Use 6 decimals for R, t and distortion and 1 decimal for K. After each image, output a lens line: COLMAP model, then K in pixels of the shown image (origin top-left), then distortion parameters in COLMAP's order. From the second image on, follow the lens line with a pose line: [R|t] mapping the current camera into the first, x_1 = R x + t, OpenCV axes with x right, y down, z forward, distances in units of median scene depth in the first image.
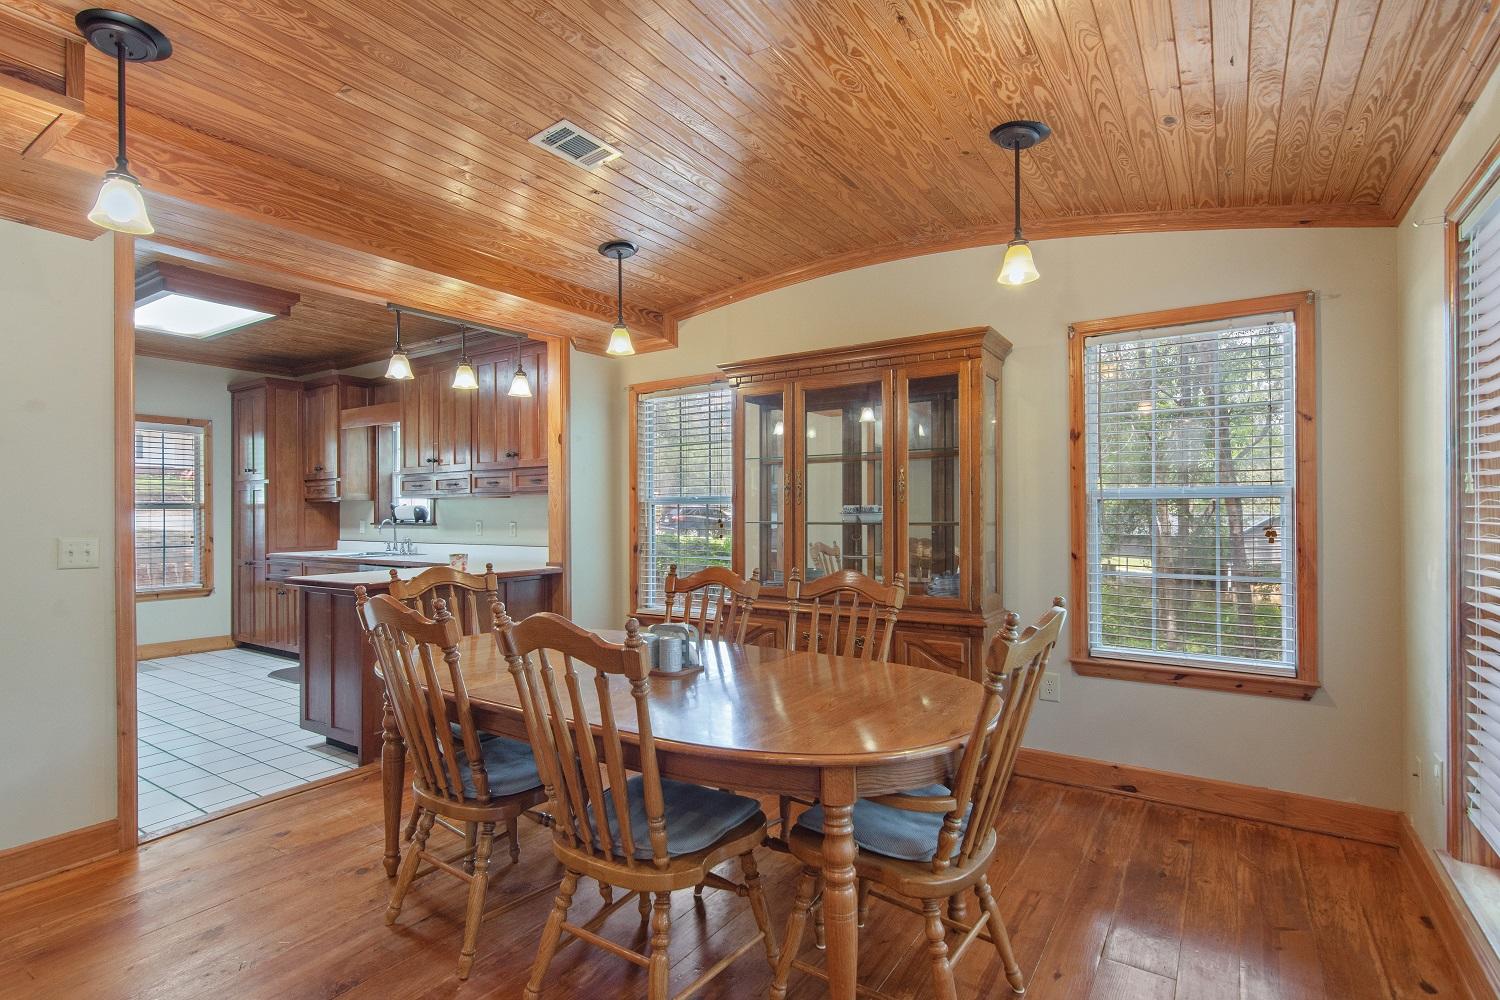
lens RADIAL K [[731.5, 0, 753.8], [0, 731.5, 514.1], [0, 0, 1]] dist [-0.001308, 0.001989]
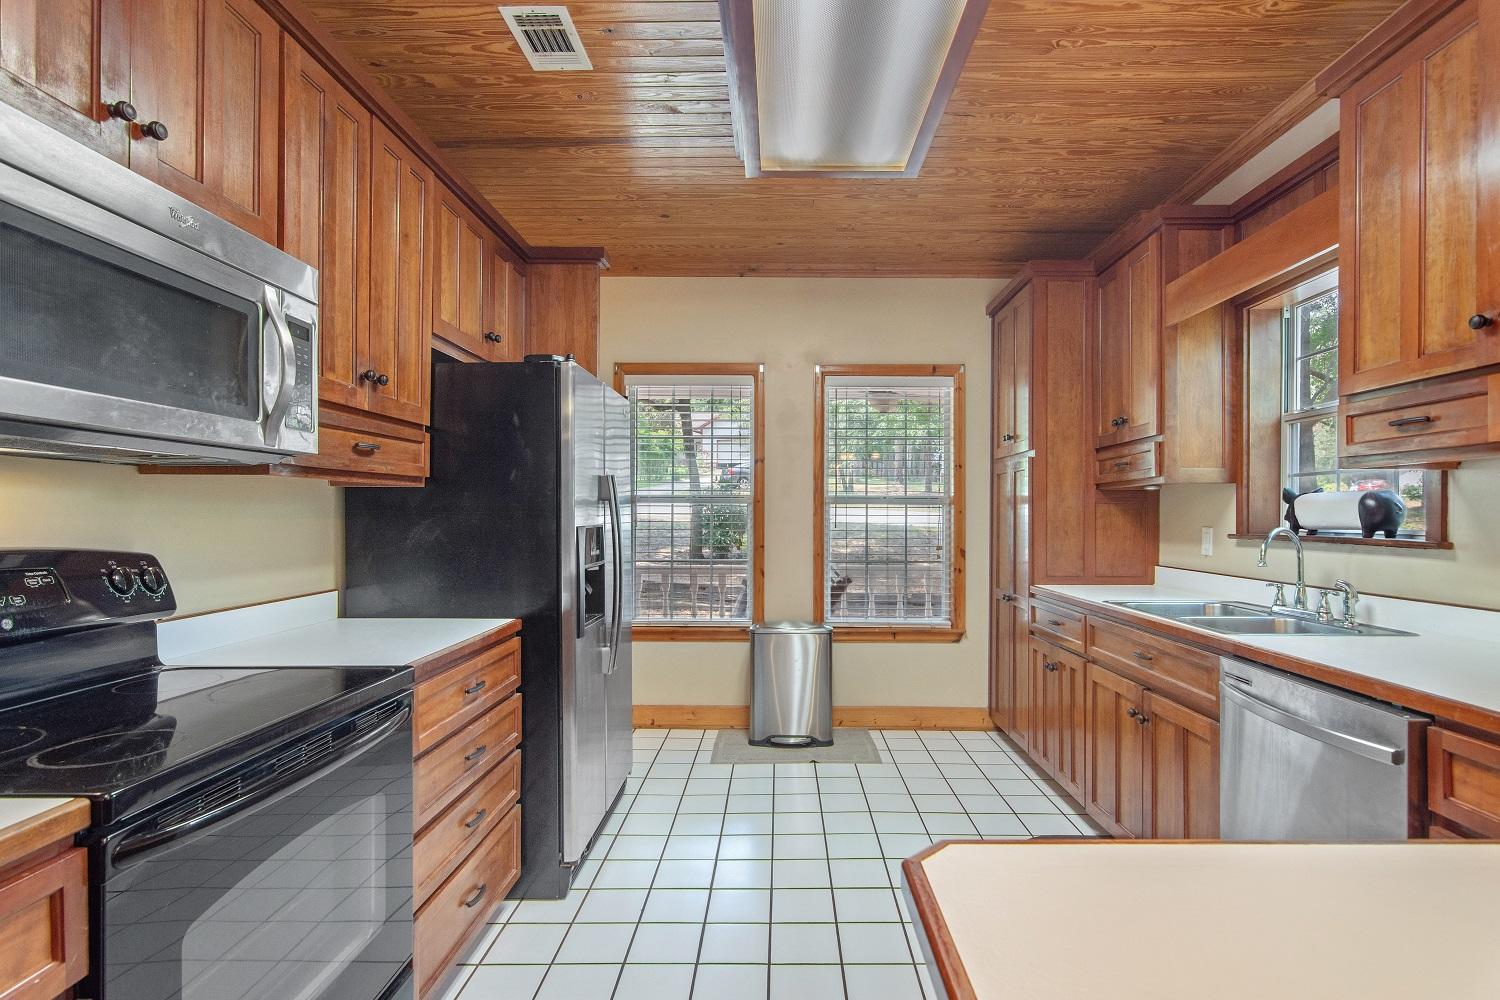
lens RADIAL K [[731.5, 0, 791.5], [0, 731.5, 512.5], [0, 0, 1]] dist [-0.001308, 0.001989]
pose [[0.556638, 0.002349, -0.830752, -0.304258], [-0.004872, 0.999988, -0.000436, 0.000749], [0.830741, 0.004290, 0.556643, 0.534831]]
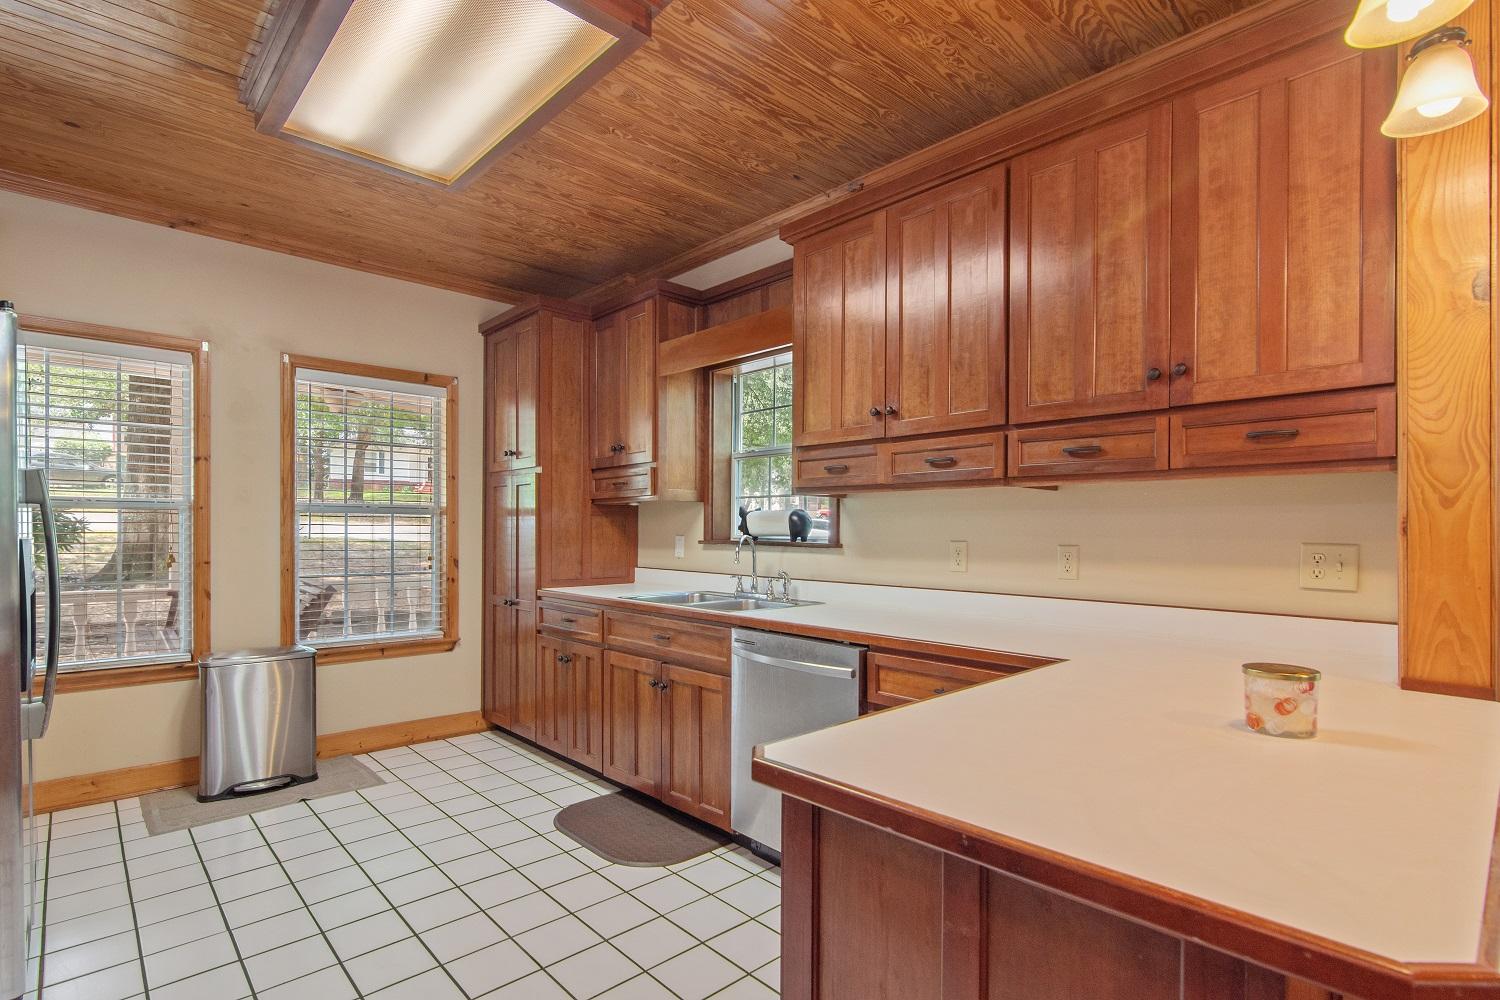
lens RADIAL K [[731.5, 0, 731.6], [0, 731.5, 531.5], [0, 0, 1]] dist [-0.001308, 0.001989]
pose [[0.970247, 0.010071, -0.241906, -0.357287], [-0.008989, 0.999944, 0.005576, 0.001482], [0.241949, -0.003236, 0.970284, 0.442180]]
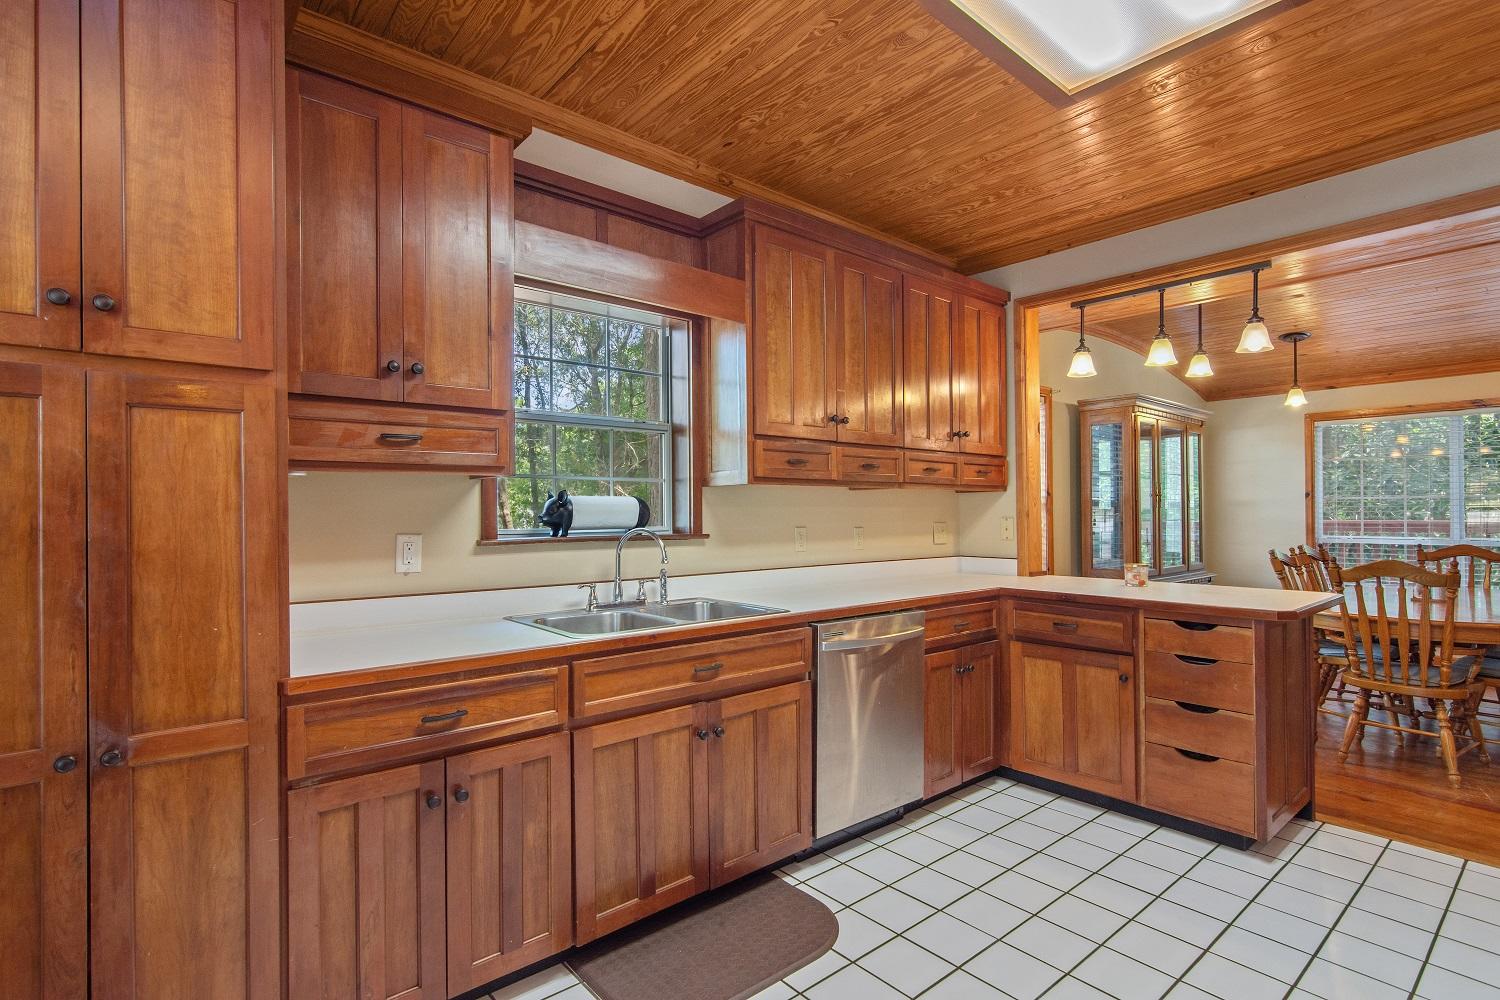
lens RADIAL K [[731.5, 0, 759.6], [0, 731.5, 504.9], [0, 0, 1]] dist [-0.001308, 0.001989]
pose [[0.273330, 0.011765, 0.961848, -0.839665], [0.002172, 0.999915, -0.012848, -0.000713], [-0.961918, 0.005600, 0.273281, 0.765400]]
